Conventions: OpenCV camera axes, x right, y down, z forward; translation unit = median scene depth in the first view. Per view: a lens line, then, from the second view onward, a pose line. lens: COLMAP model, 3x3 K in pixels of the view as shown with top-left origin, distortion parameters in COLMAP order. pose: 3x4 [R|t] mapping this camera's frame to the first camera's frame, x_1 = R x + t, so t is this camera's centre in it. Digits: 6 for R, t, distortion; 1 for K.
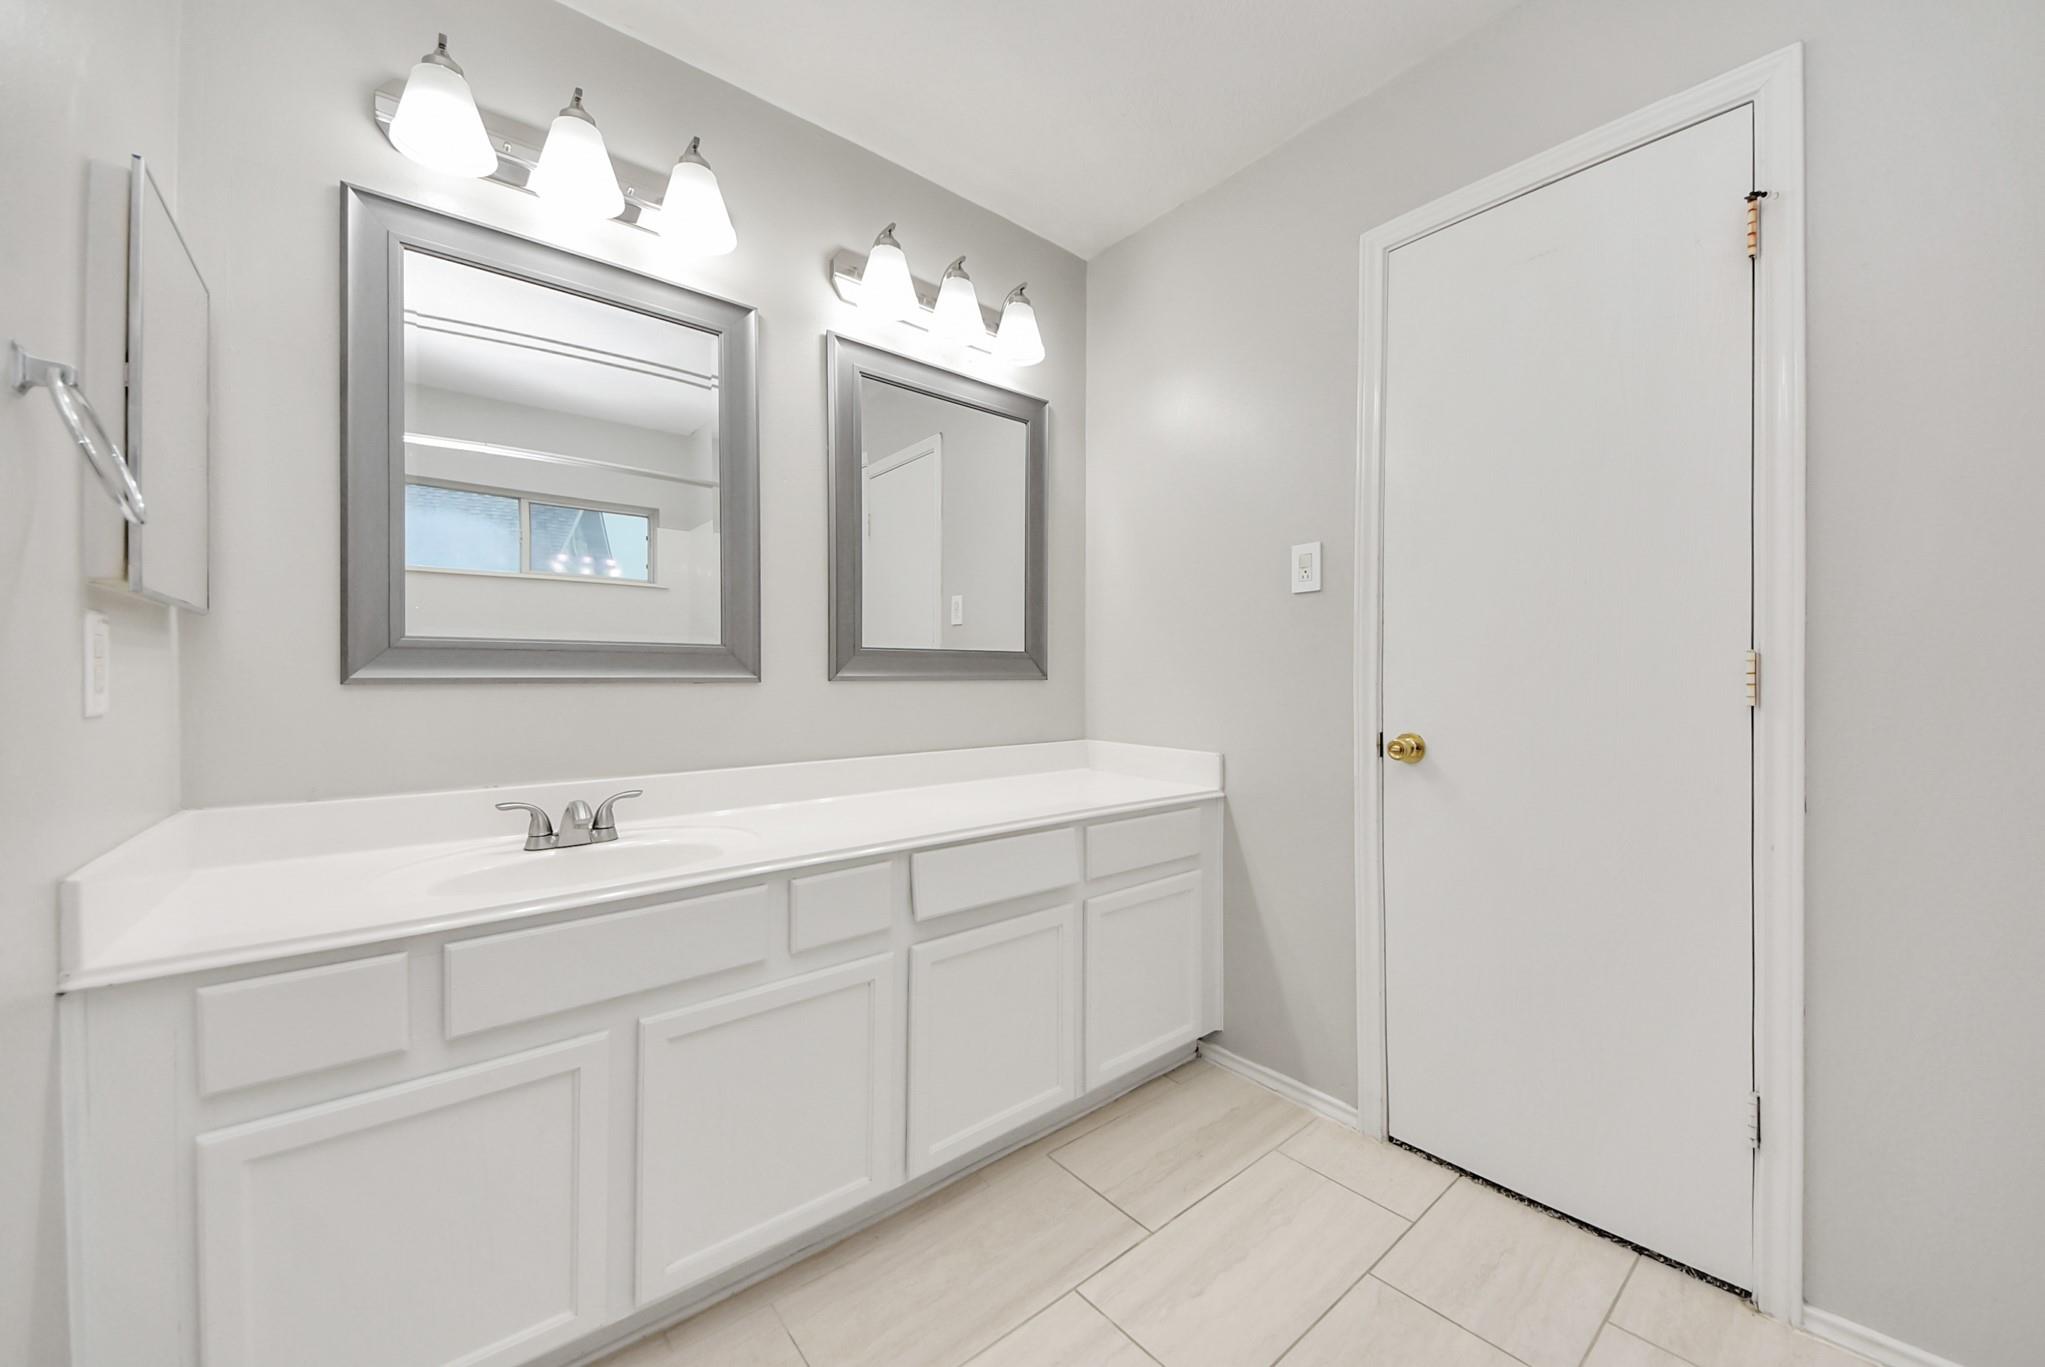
lens RADIAL K [[755.9, 0, 1054.4], [0, 755.9, 683.9], [0, 0, 1]] dist [0.001866, -0.010900]
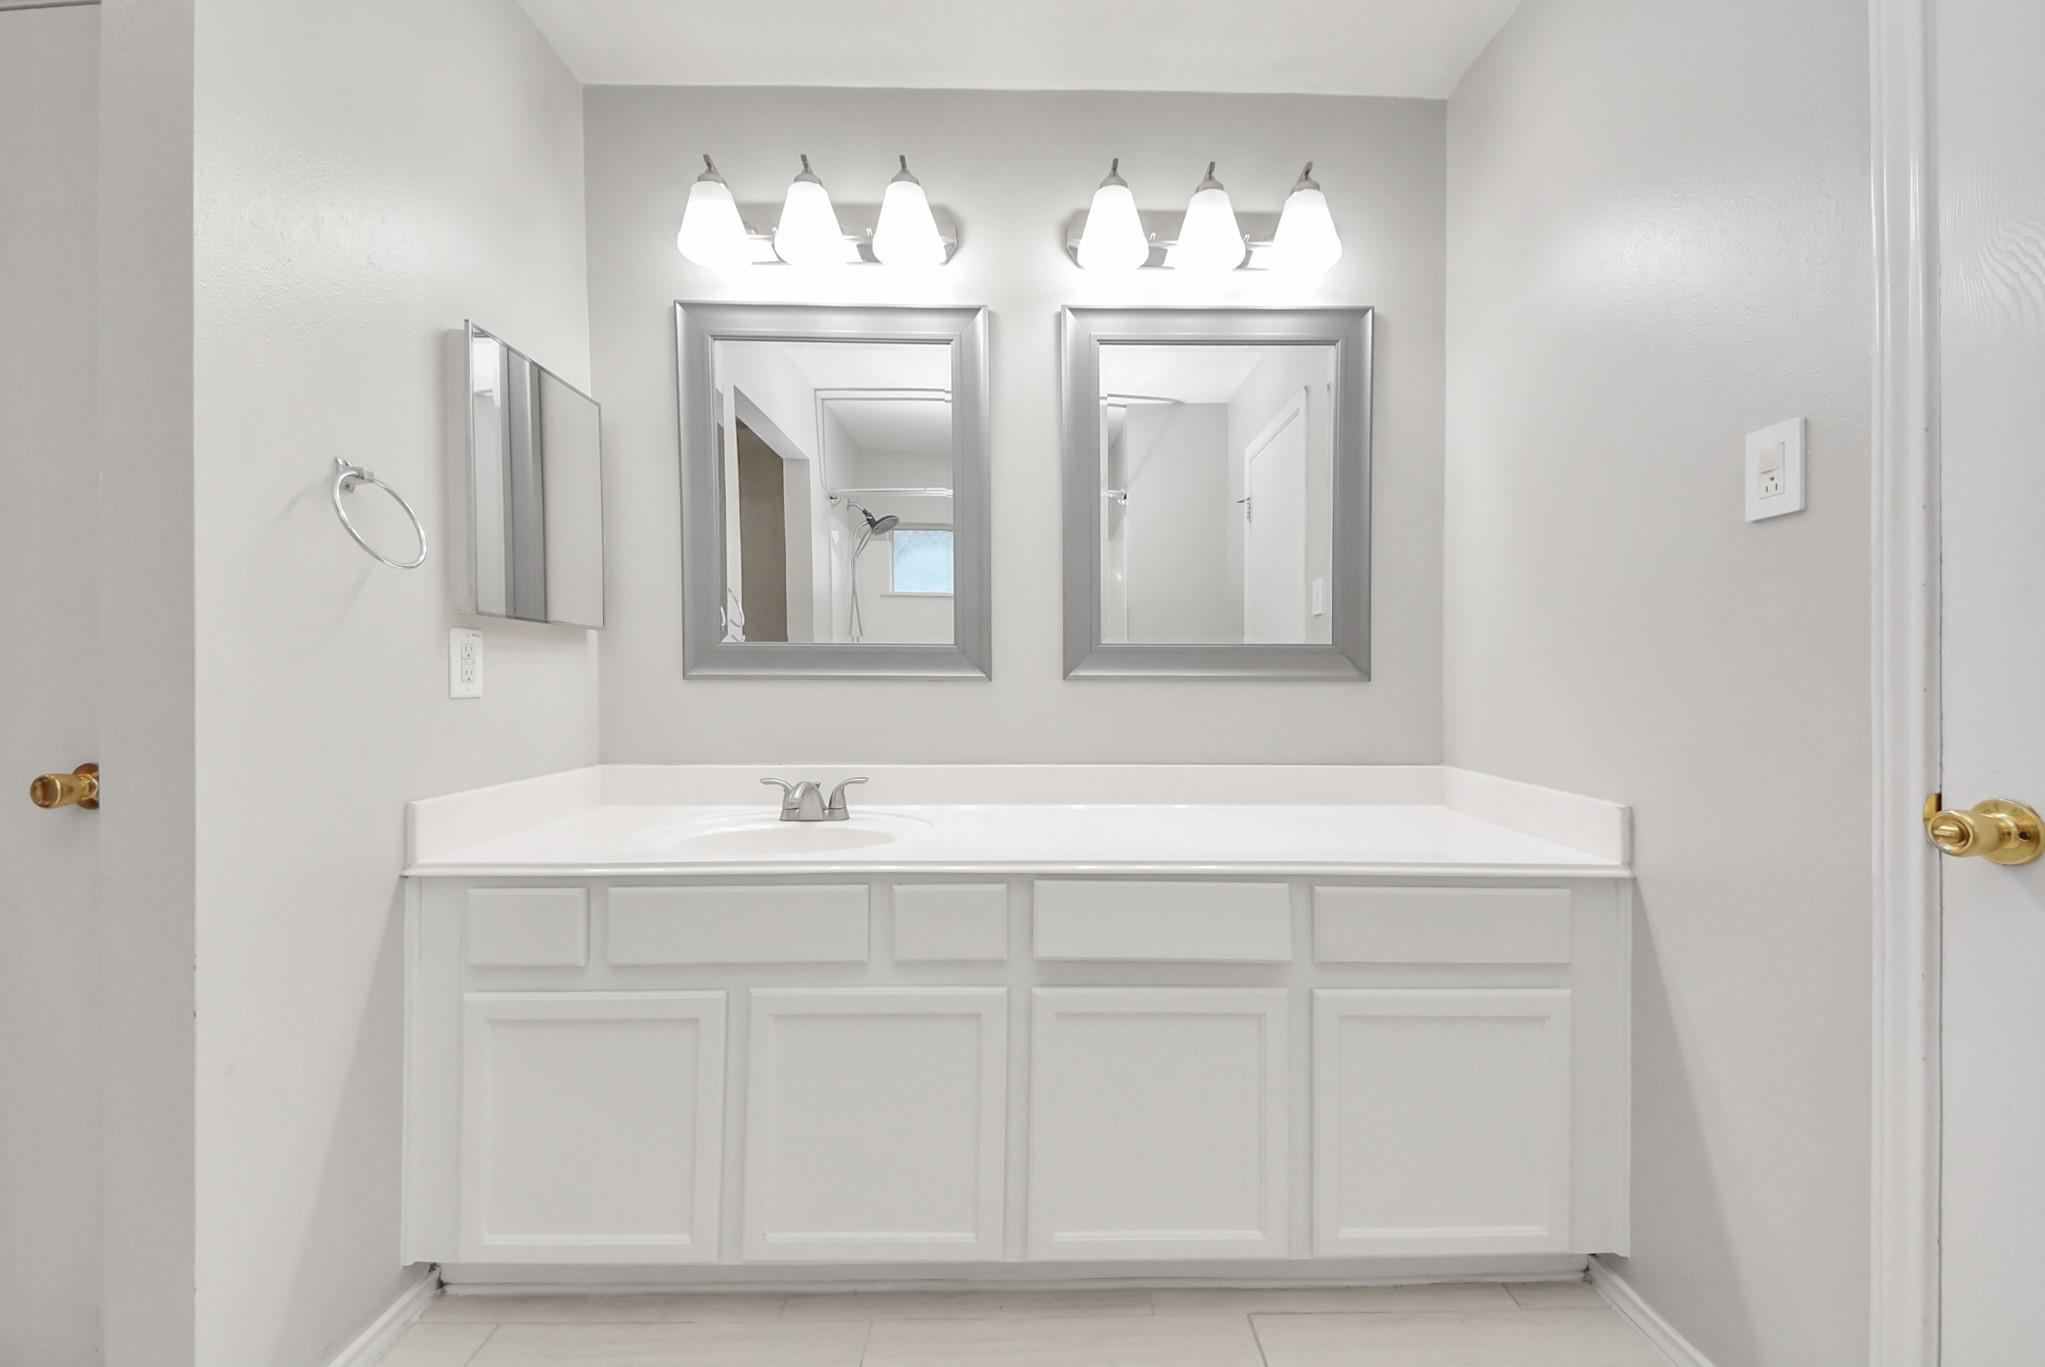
lens RADIAL K [[764.2, 0, 1042.7], [0, 764.2, 685.0], [0, 0, 1]] dist [0.020841, -0.023748]
pose [[0.762085, 0.010343, -0.647394, 0.312062], [-0.011328, 0.999932, 0.002640, 0.000472], [0.647378, 0.005322, 0.762151, 0.279939]]
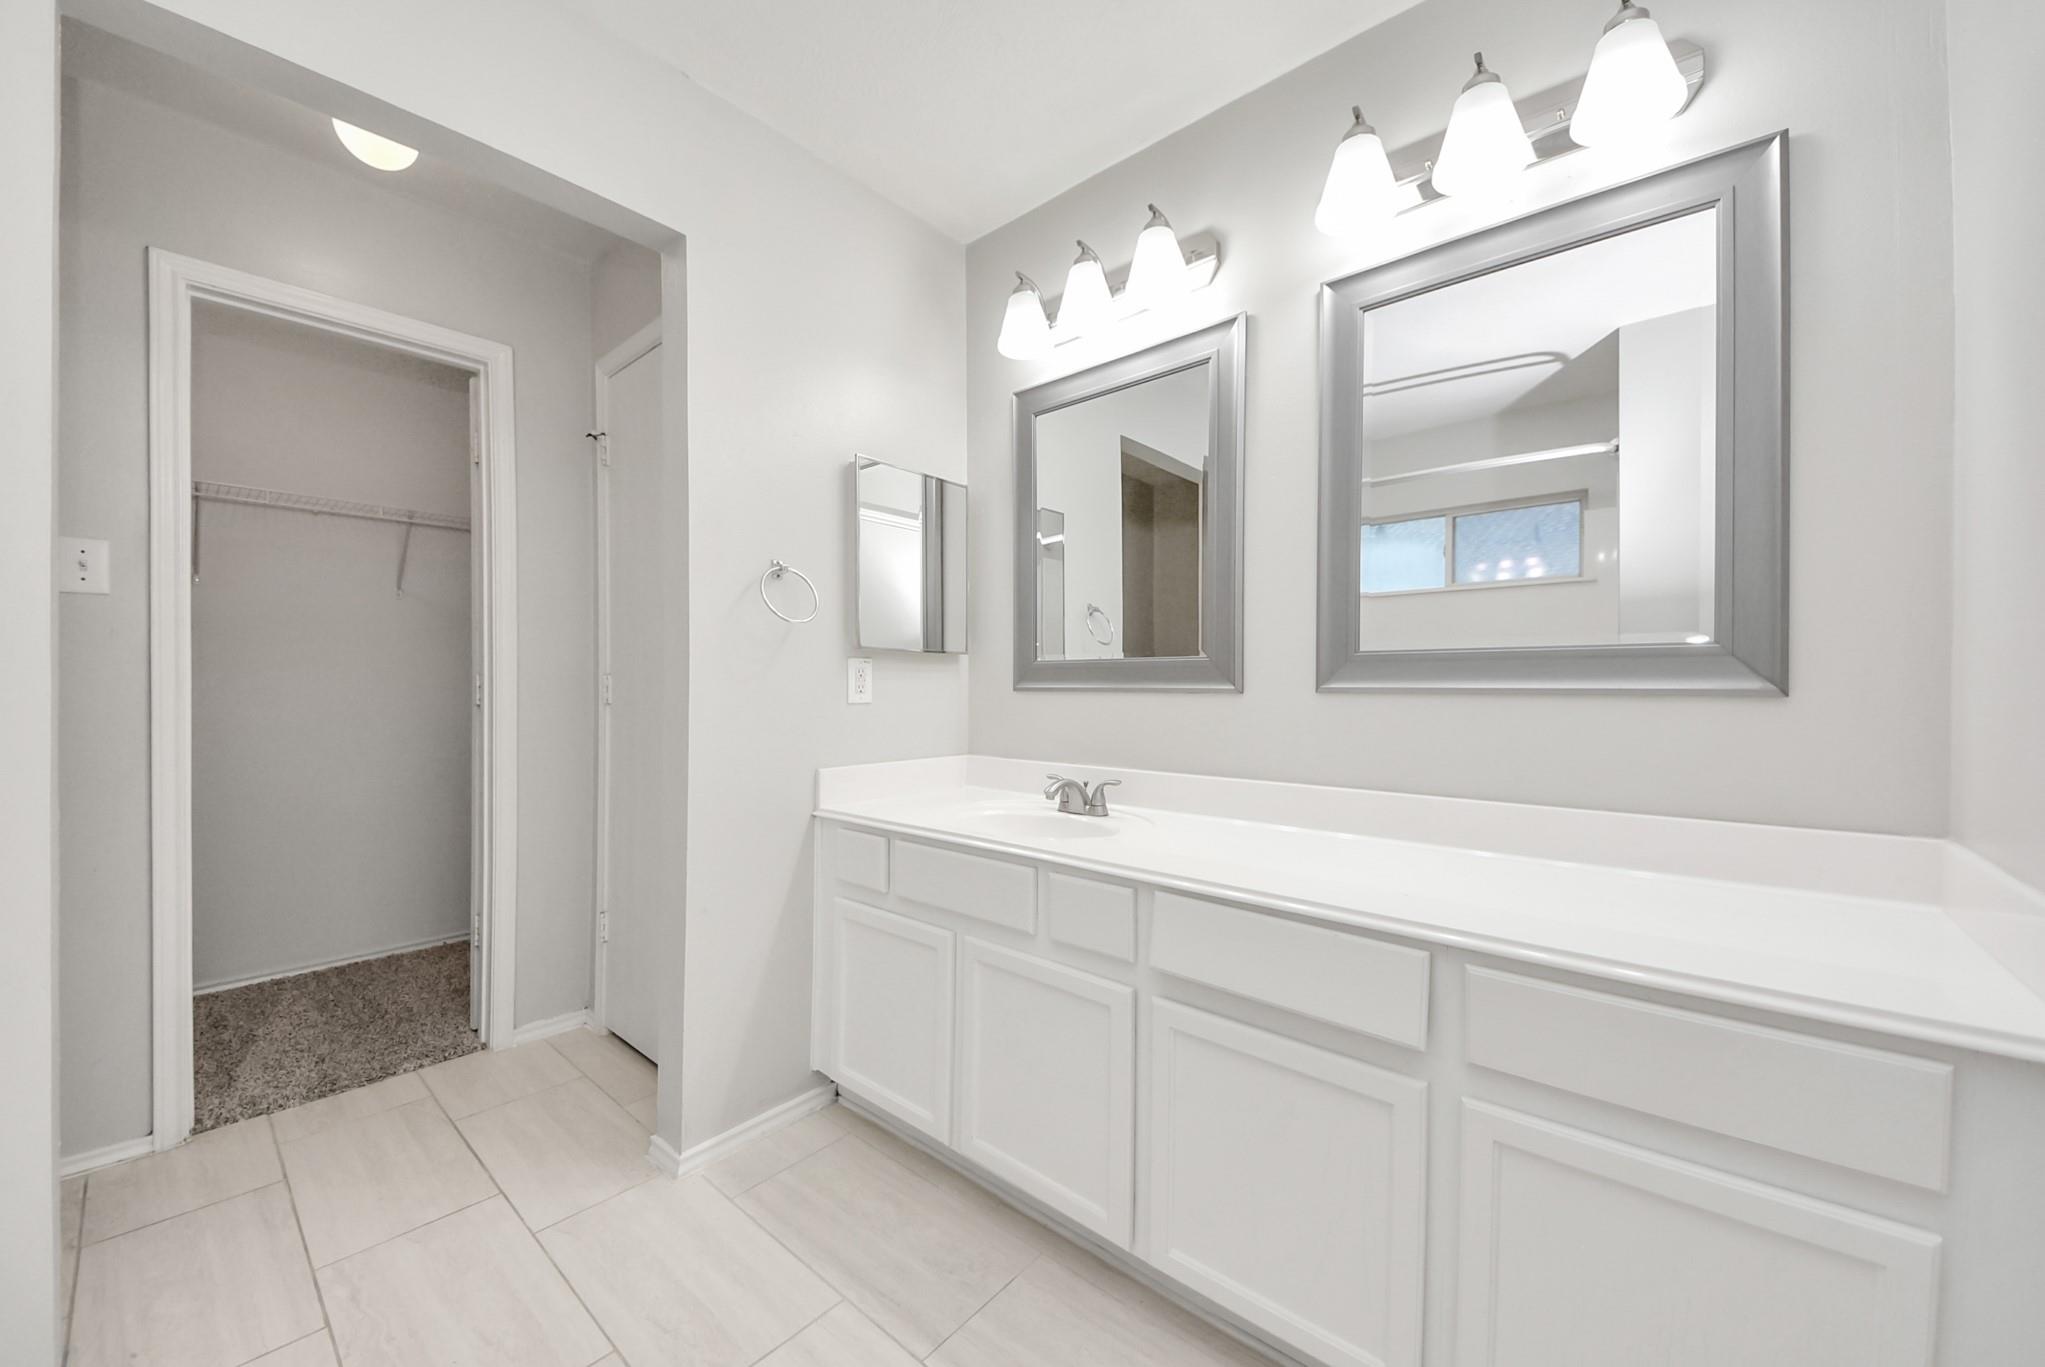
lens RADIAL K [[751.9, 0, 1018.9], [0, 751.9, 686.5], [0, 0, 1]] dist [0.034438, -0.021694]
pose [[0.129776, 0.002567, -0.991540, 0.539939], [-0.011738, 0.999931, 0.001052, -0.008168], [0.991474, 0.011502, 0.129797, 0.594027]]
